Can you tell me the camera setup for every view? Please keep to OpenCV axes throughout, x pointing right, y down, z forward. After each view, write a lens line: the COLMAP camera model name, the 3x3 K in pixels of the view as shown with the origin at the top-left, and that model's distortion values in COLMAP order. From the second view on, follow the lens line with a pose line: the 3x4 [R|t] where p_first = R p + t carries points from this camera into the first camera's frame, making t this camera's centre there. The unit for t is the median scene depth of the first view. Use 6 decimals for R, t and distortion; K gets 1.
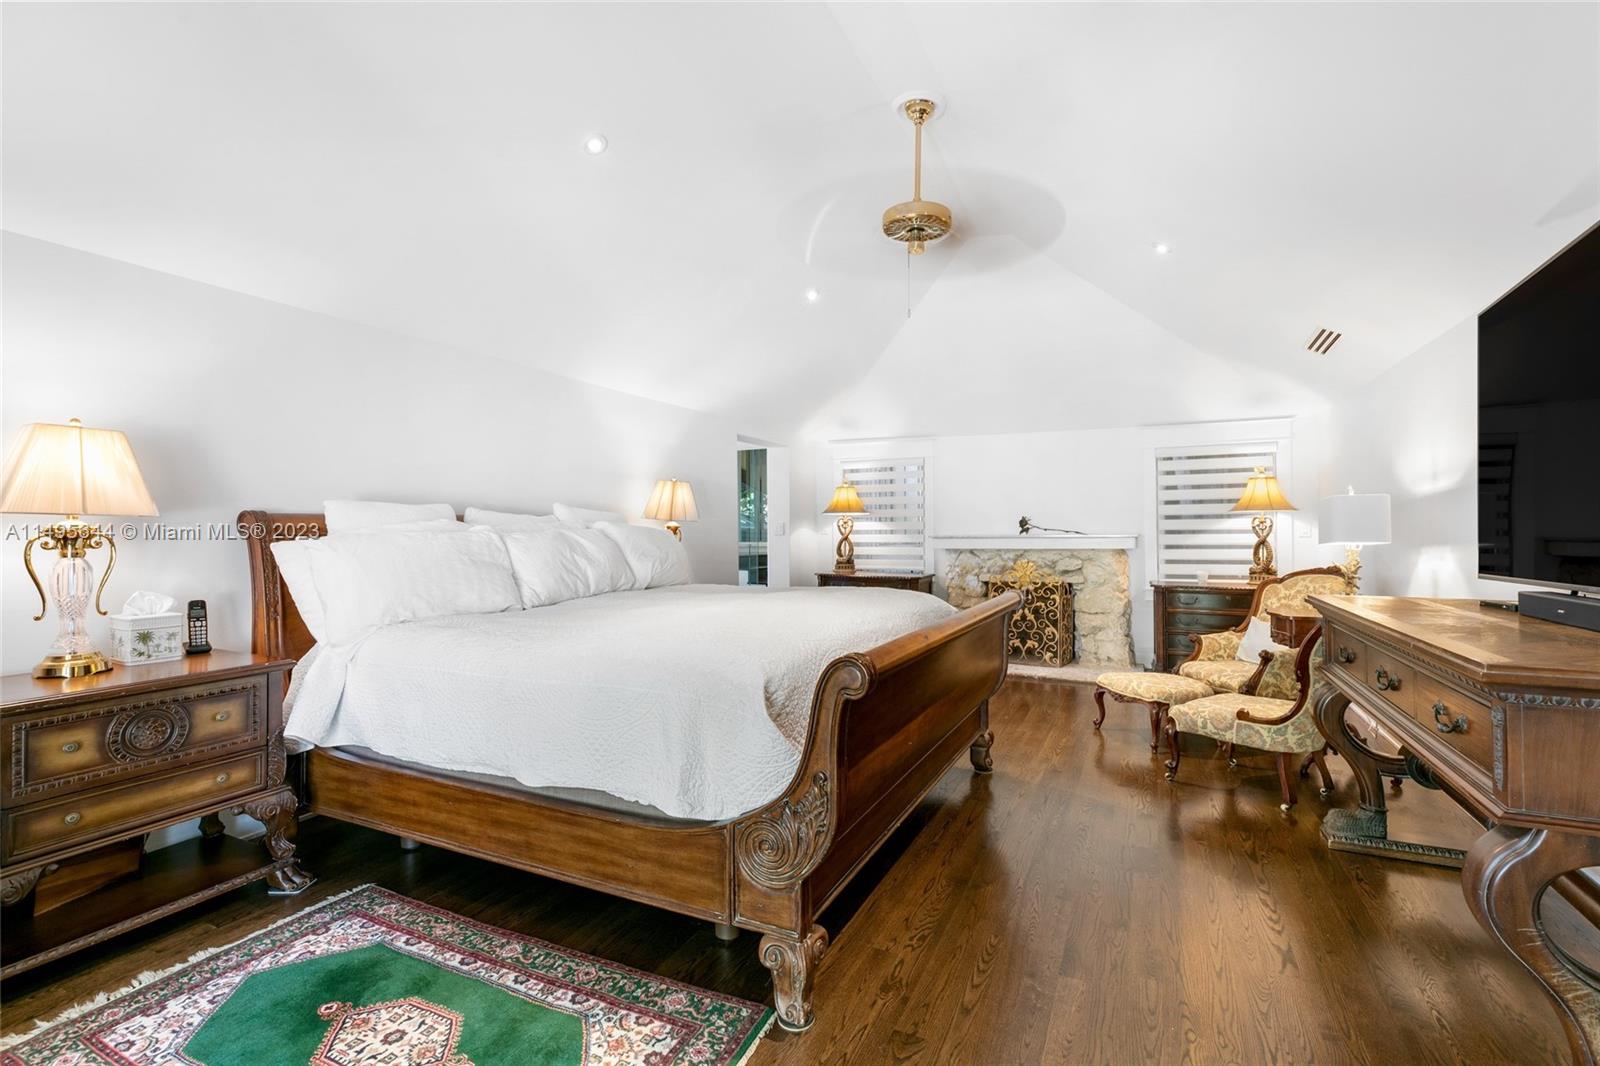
lens RADIAL K [[721.5, 0, 802.0], [0, 721.5, 536.0], [0, 0, 1]] dist [0.008286, -0.002155]
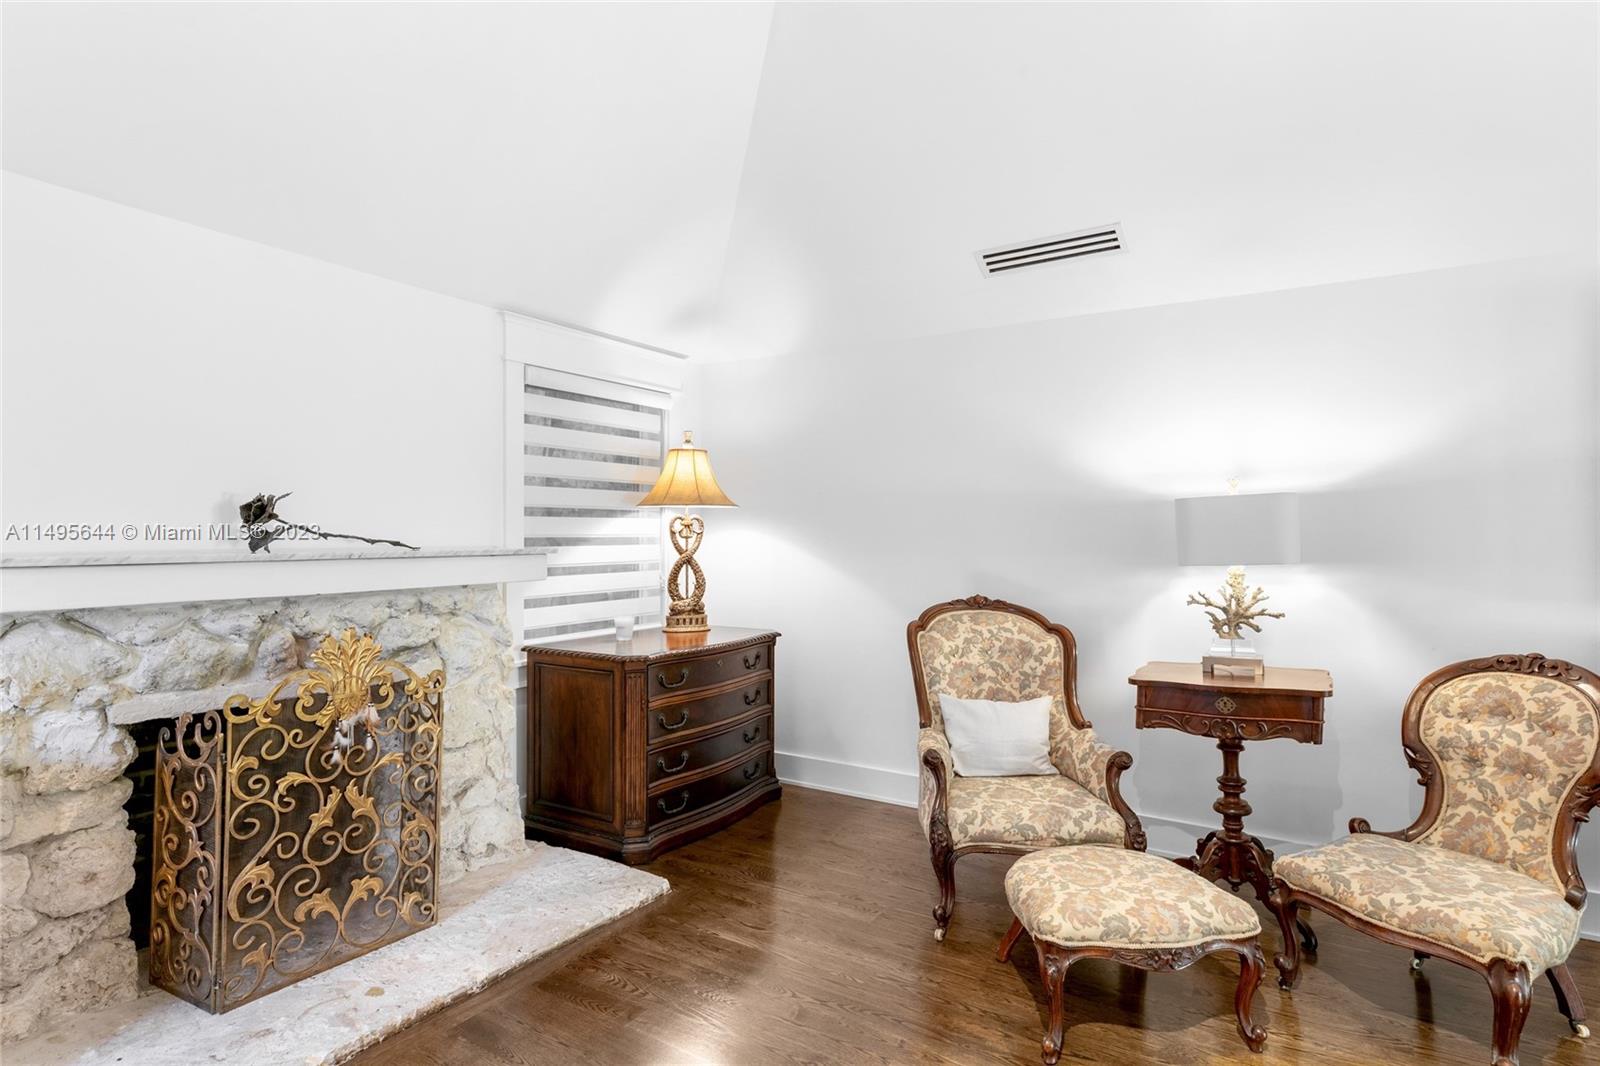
lens RADIAL K [[855.6, 0, 804.2], [0, 855.6, 536.3], [0, 0, 1]] dist [0.002357, 0.001309]
pose [[0.117157, 0.003324, 0.993108, -0.041317], [0.000319, 0.999994, -0.003385, -0.007347], [-0.993113, 0.000714, 0.117155, 0.752702]]
